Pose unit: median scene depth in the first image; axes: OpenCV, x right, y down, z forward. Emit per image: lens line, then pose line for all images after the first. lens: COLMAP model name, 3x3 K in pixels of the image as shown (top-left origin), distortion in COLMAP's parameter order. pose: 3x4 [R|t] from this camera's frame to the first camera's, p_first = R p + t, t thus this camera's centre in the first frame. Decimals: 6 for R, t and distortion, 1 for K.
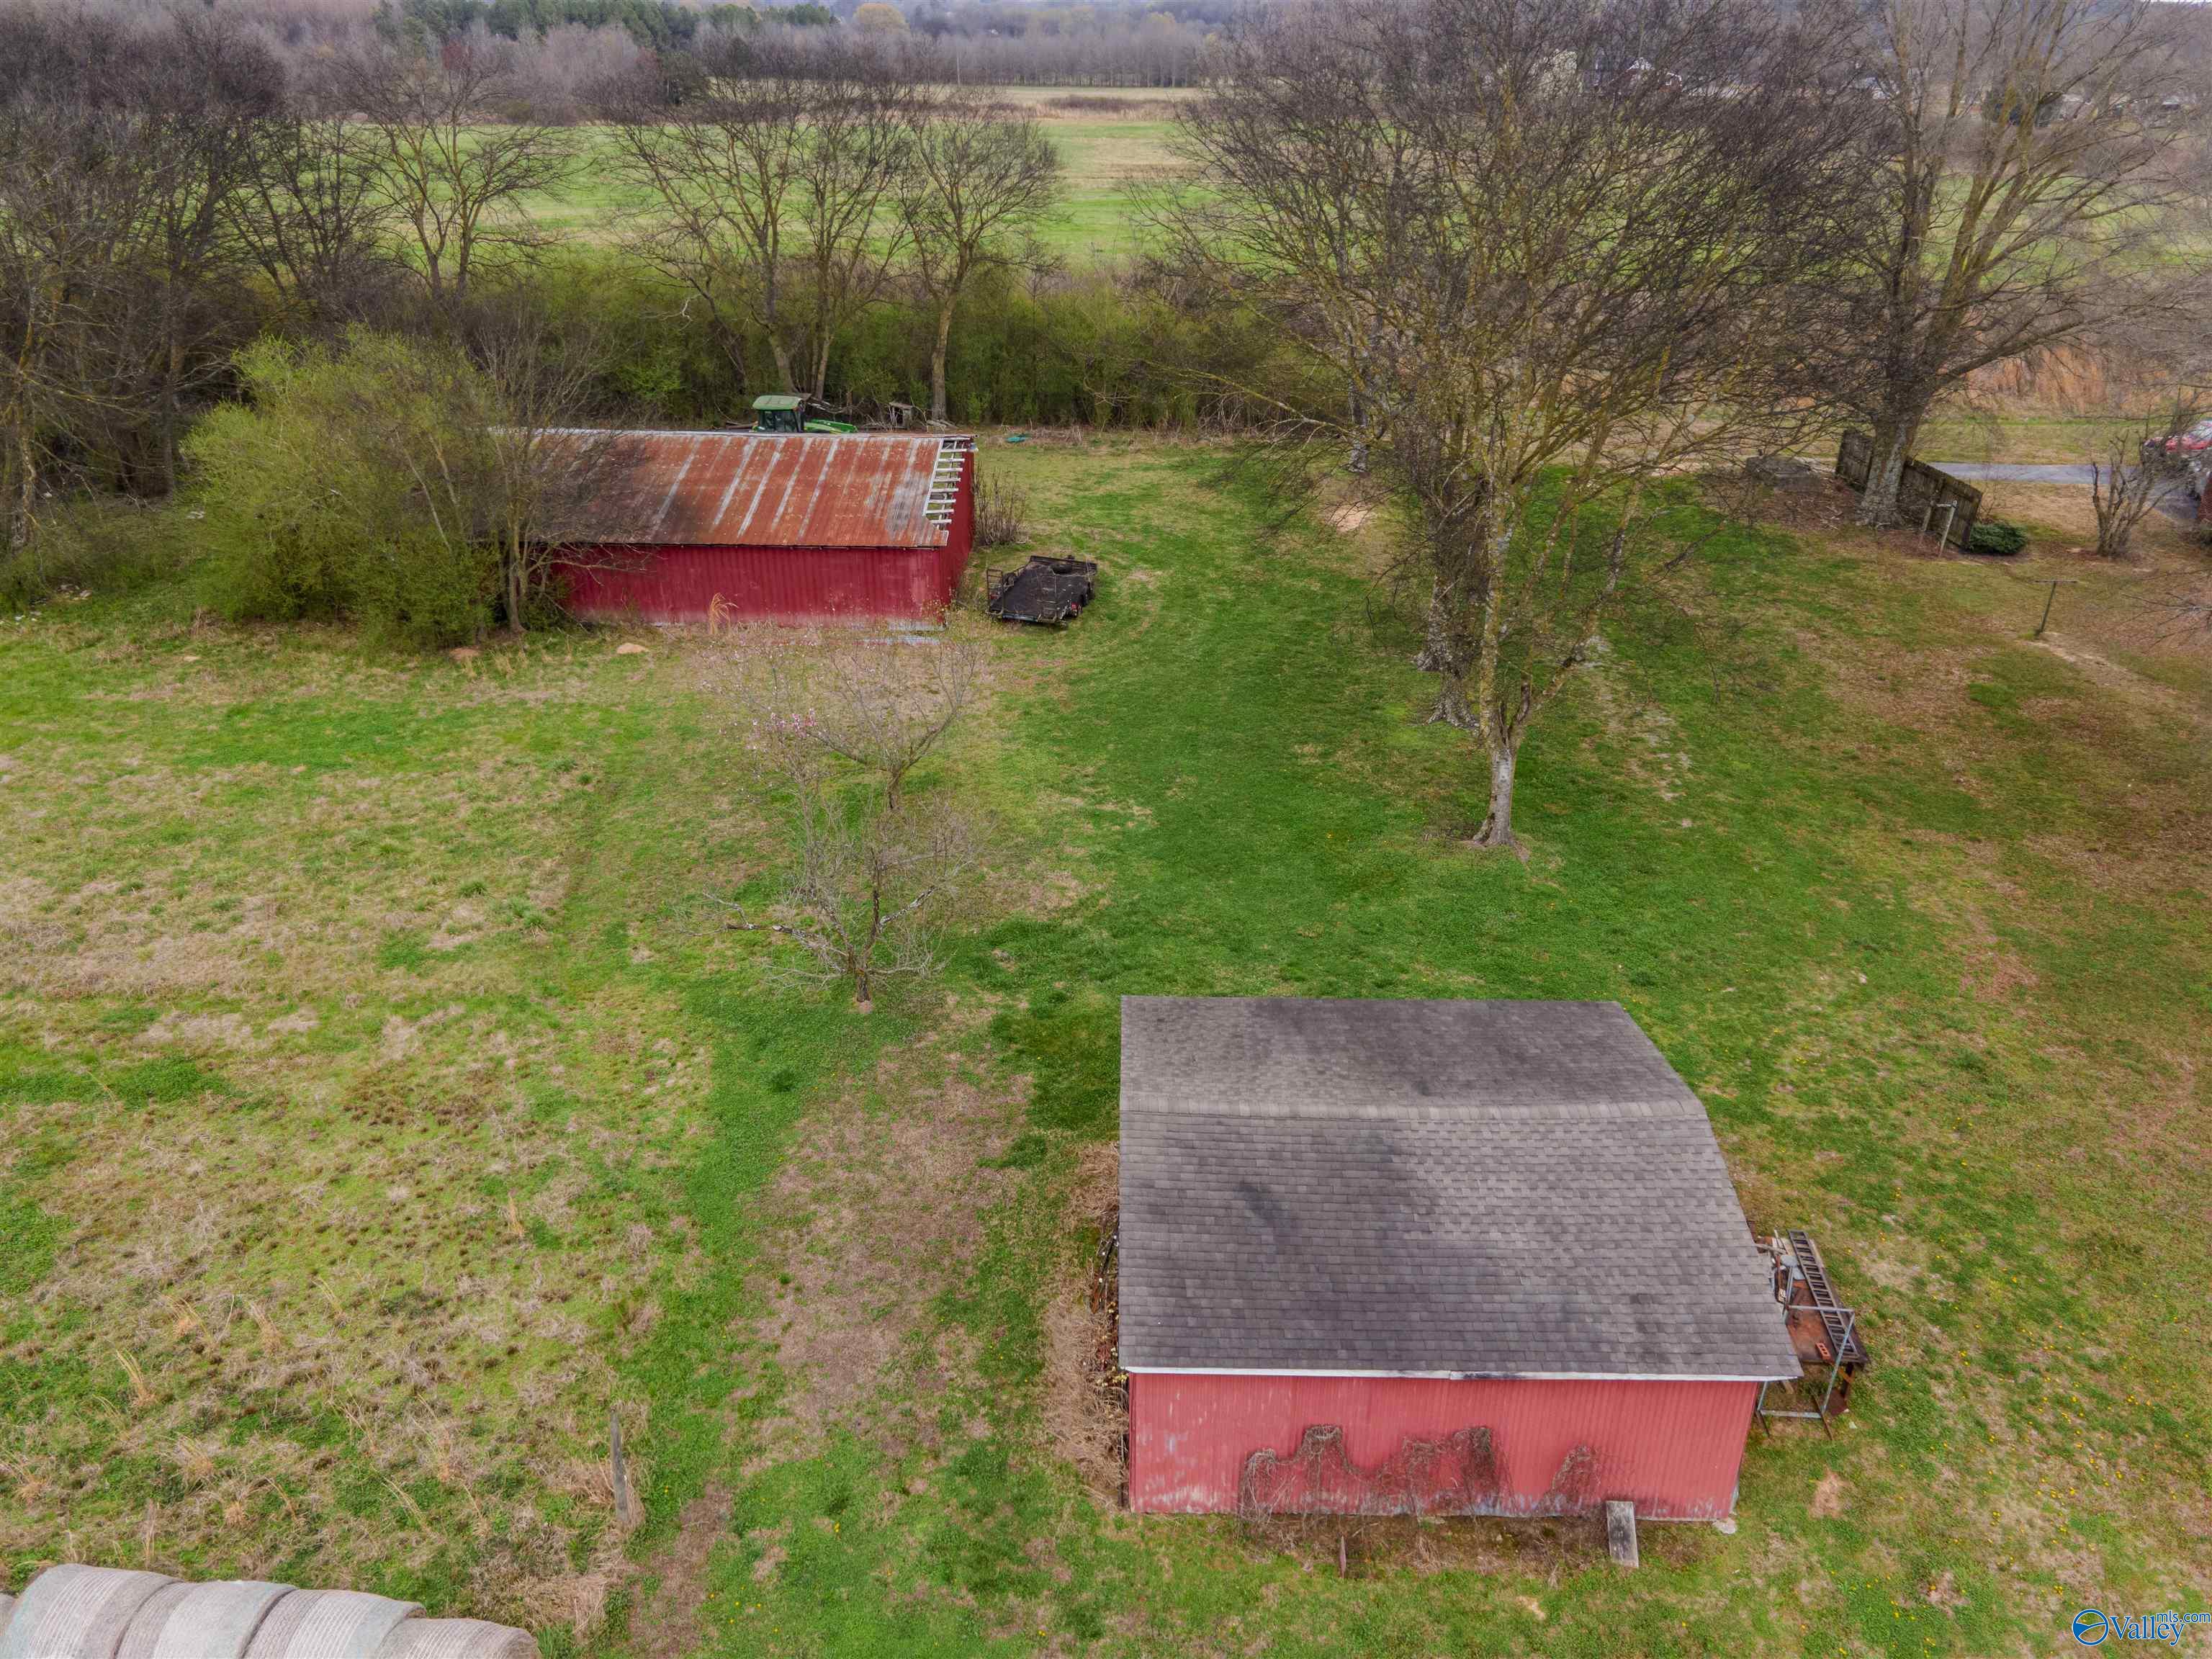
lens RADIAL K [[1604.0, 0, 1111.9], [0, 1604.0, 830.9], [0, 0, 1]] dist [0.039690, 0.010986]
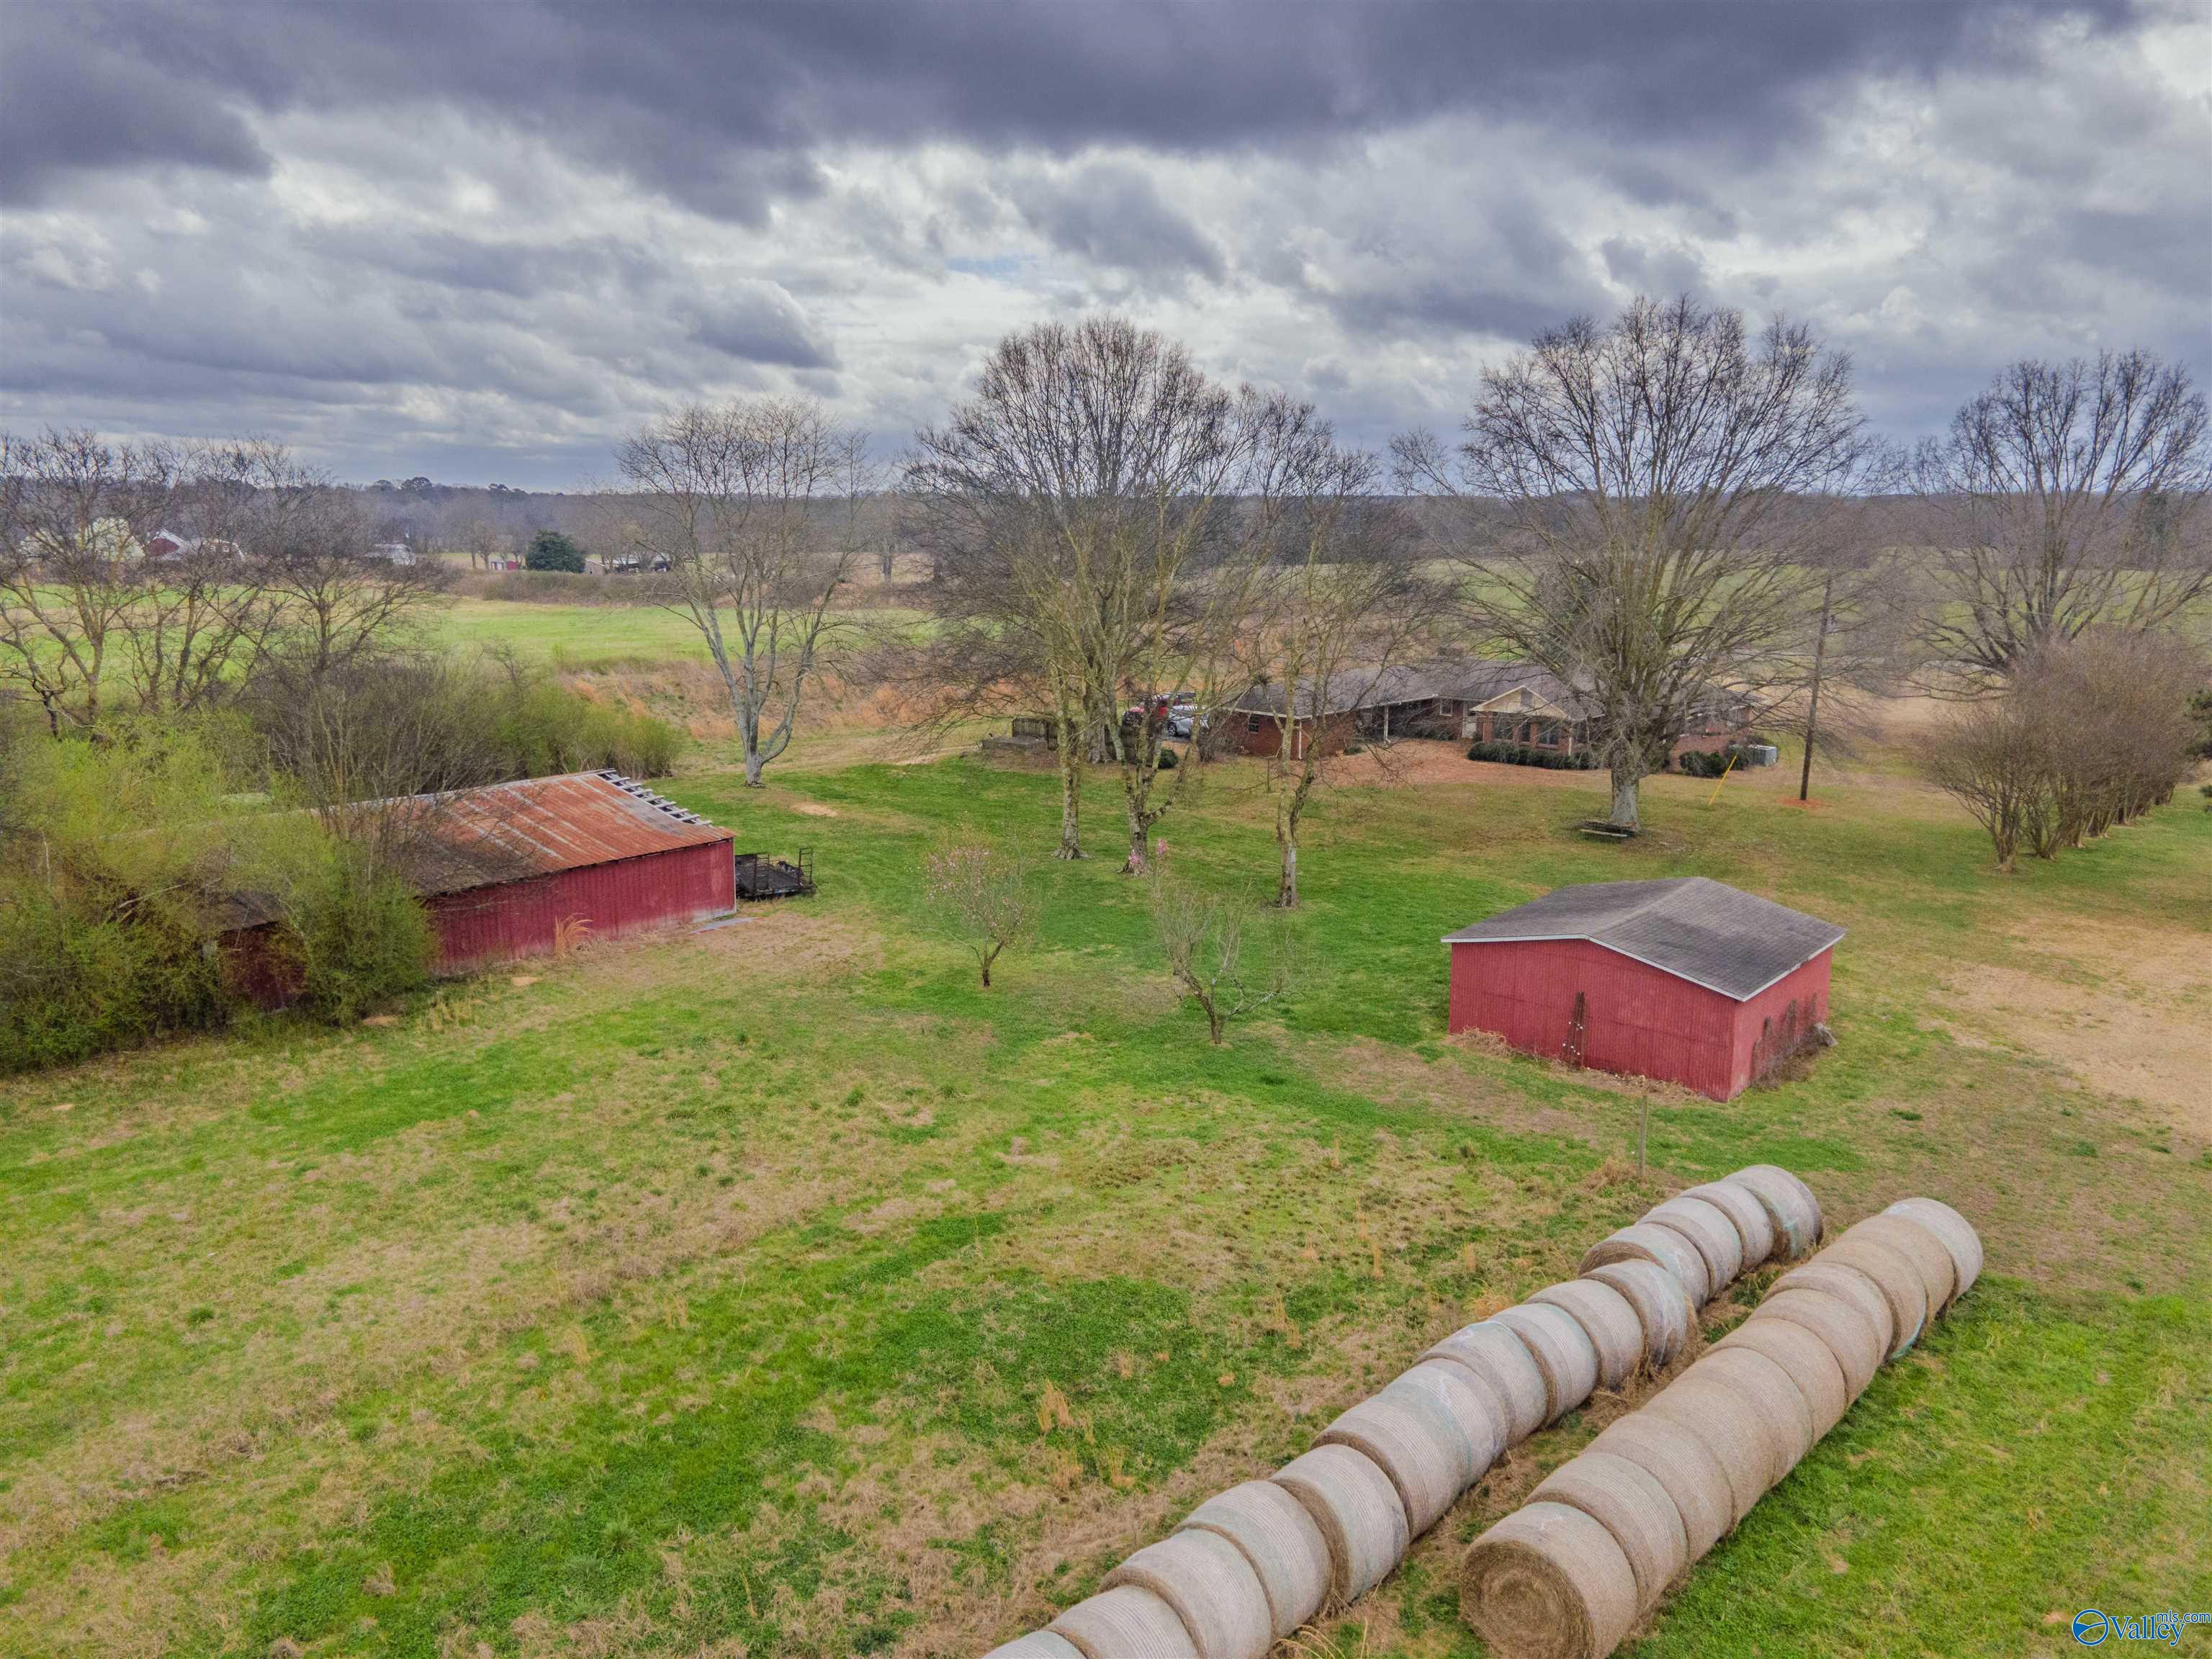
lens RADIAL K [[1604.0, 0, 1111.9], [0, 1604.0, 830.9], [0, 0, 1]] dist [0.039690, 0.010986]
pose [[0.637105, -0.157538, 0.754506, -1.091134], [0.350554, 0.931014, -0.101615, 0.039406], [-0.686447, 0.329235, 0.648379, 0.098938]]
